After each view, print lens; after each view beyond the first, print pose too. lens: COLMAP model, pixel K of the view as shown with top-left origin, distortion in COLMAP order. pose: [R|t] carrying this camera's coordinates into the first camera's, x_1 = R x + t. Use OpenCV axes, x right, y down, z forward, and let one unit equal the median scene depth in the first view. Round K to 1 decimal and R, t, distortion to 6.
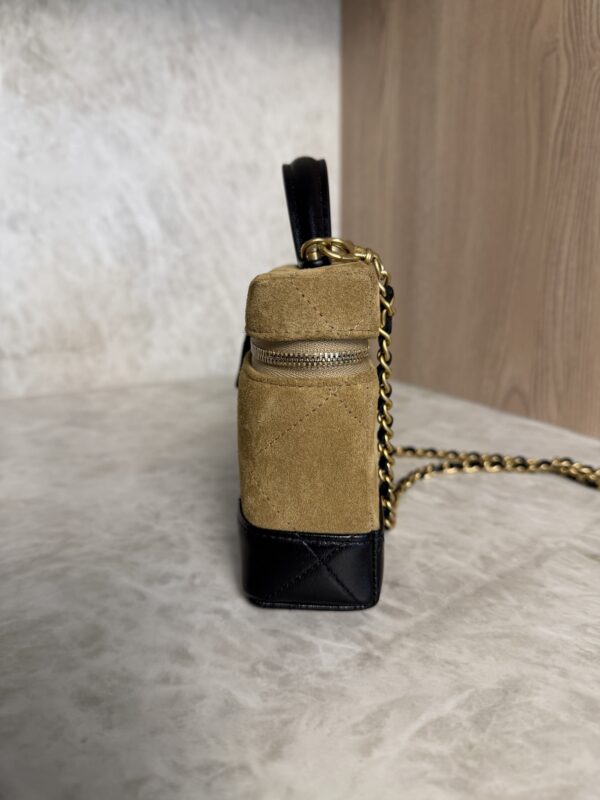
lens RADIAL K [[591.3, 0, 303.5], [0, 591.3, 403.3], [0, 0, 1]] dist [-0.048082, 0.005706]
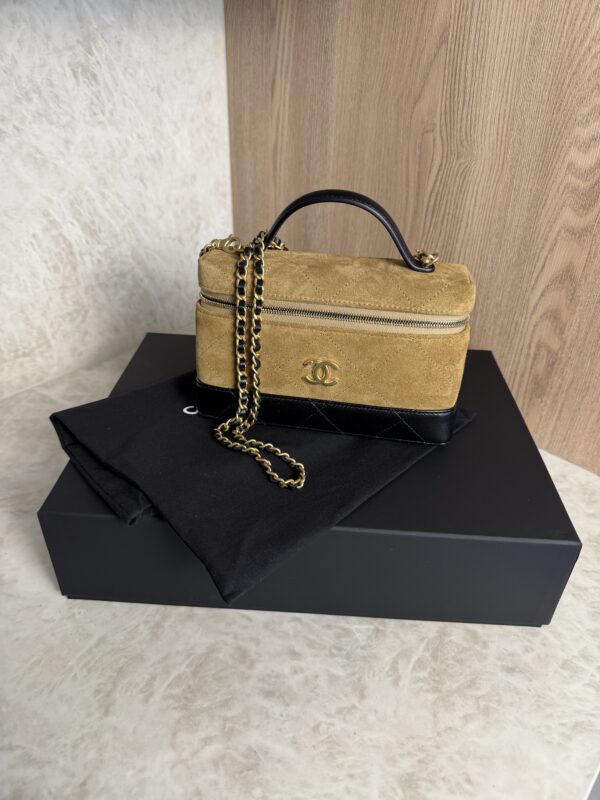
lens RADIAL K [[575.5, 0, 303.9], [0, 575.5, 394.4], [0, 0, 1]] dist [-0.020947, 0.001646]
pose [[0.948683, -0.146062, 0.280476, -0.537863], [0.043313, 0.938597, 0.342287, -0.979925], [-0.313249, -0.312574, 0.896757, -0.459491]]
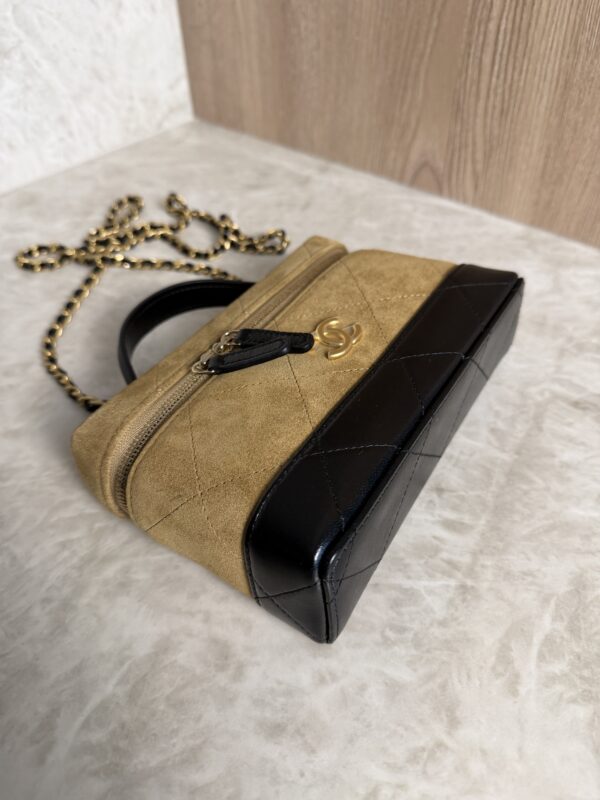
lens RADIAL K [[591.6, 0, 300.1], [0, 591.6, 399.3], [0, 0, 1]] dist [-0.042051, 0.007907]
pose [[0.934763, -0.260396, 0.241685, -0.341960], [0.102486, 0.849006, 0.518349, -0.476735], [-0.340168, -0.459764, 0.820307, 0.286235]]
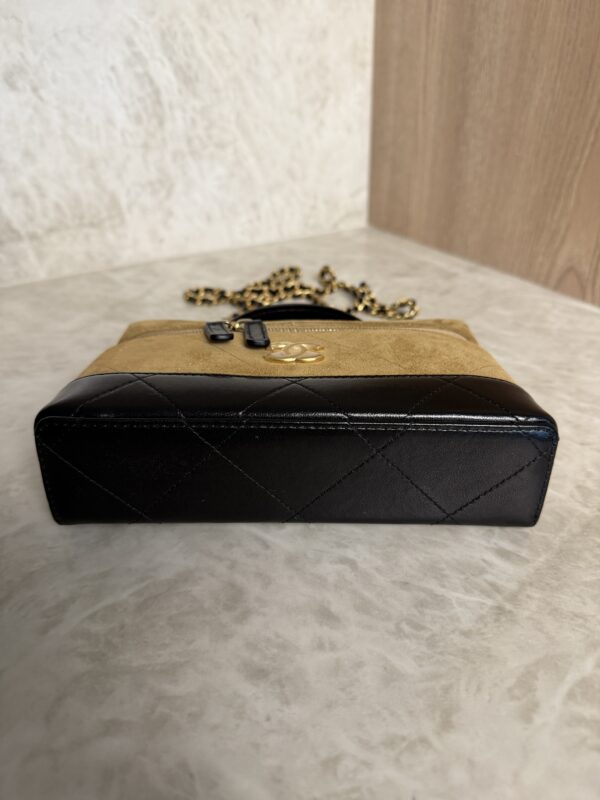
lens RADIAL K [[587.9, 0, 300.4], [0, 587.9, 403.0], [0, 0, 1]] dist [-0.042666, 0.008899]
pose [[0.999524, -0.023745, 0.019692, -0.238211], [0.017063, 0.957371, 0.288358, -0.216323], [-0.025700, -0.287885, 0.957320, 0.091622]]
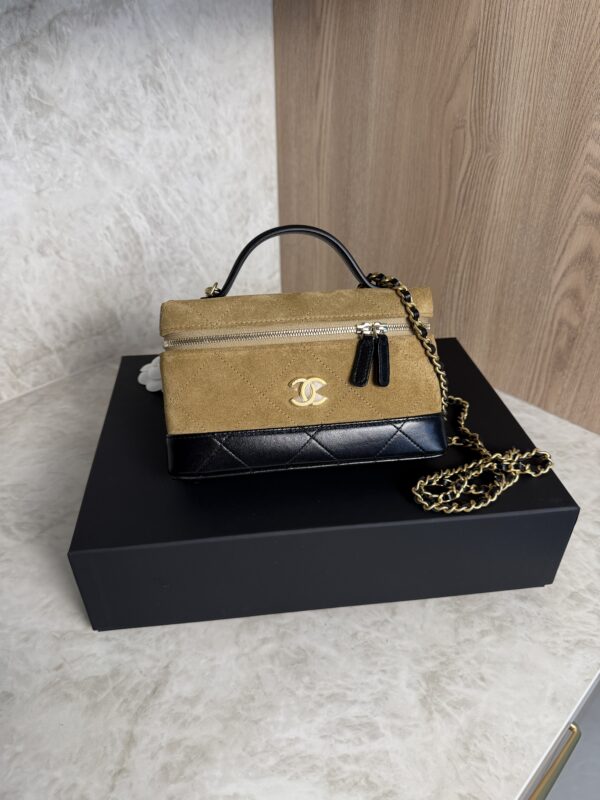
lens RADIAL K [[571.0, 0, 298.2], [0, 571.0, 399.6], [0, 0, 1]] dist [0.000918, -0.039683]
pose [[0.967505, -0.145144, 0.207043, -0.656673], [0.063297, 0.931791, 0.357435, -0.986123], [-0.244800, -0.332715, 0.910700, -0.759782]]
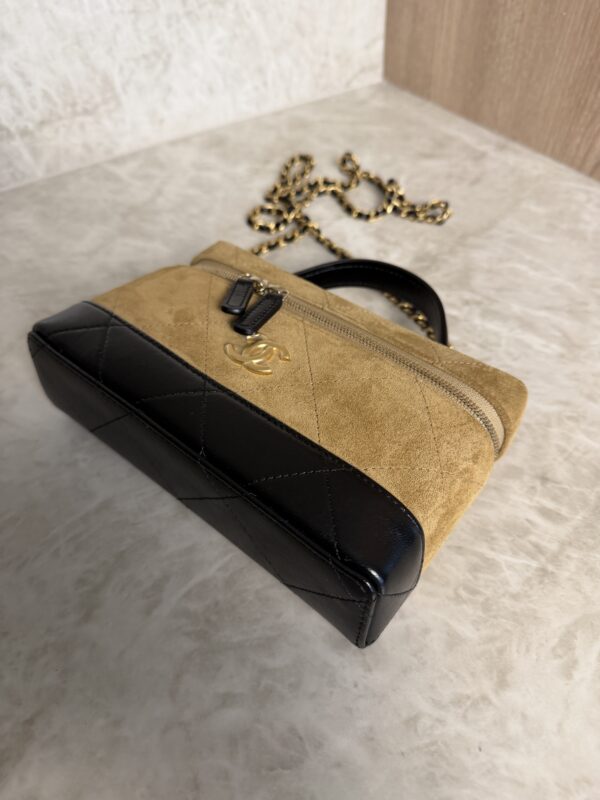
lens RADIAL K [[586.2, 0, 302.2], [0, 586.2, 403.1], [0, 0, 1]] dist [-0.050810, 0.019002]
pose [[0.997175, -0.072386, 0.020060, -0.350404], [0.048964, 0.828924, 0.557214, -0.499707], [-0.056963, -0.554657, 0.830127, 0.196590]]
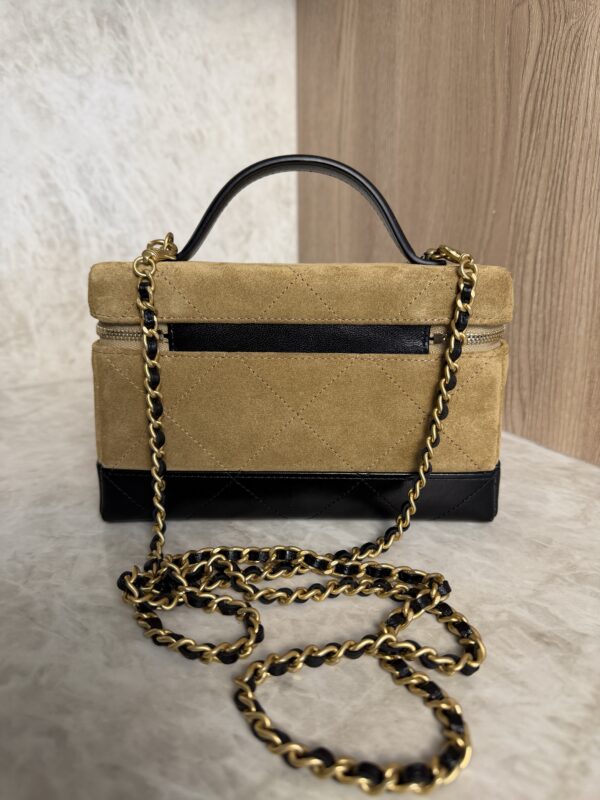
lens RADIAL K [[586.2, 0, 302.2], [0, 586.2, 403.1], [0, 0, 1]] dist [-0.050810, 0.019002]
pose [[0.999934, -0.002487, 0.011212, 0.184495], [0.001820, 0.998250, 0.059114, -0.135814], [-0.011340, -0.059089, 0.998188, 0.249508]]
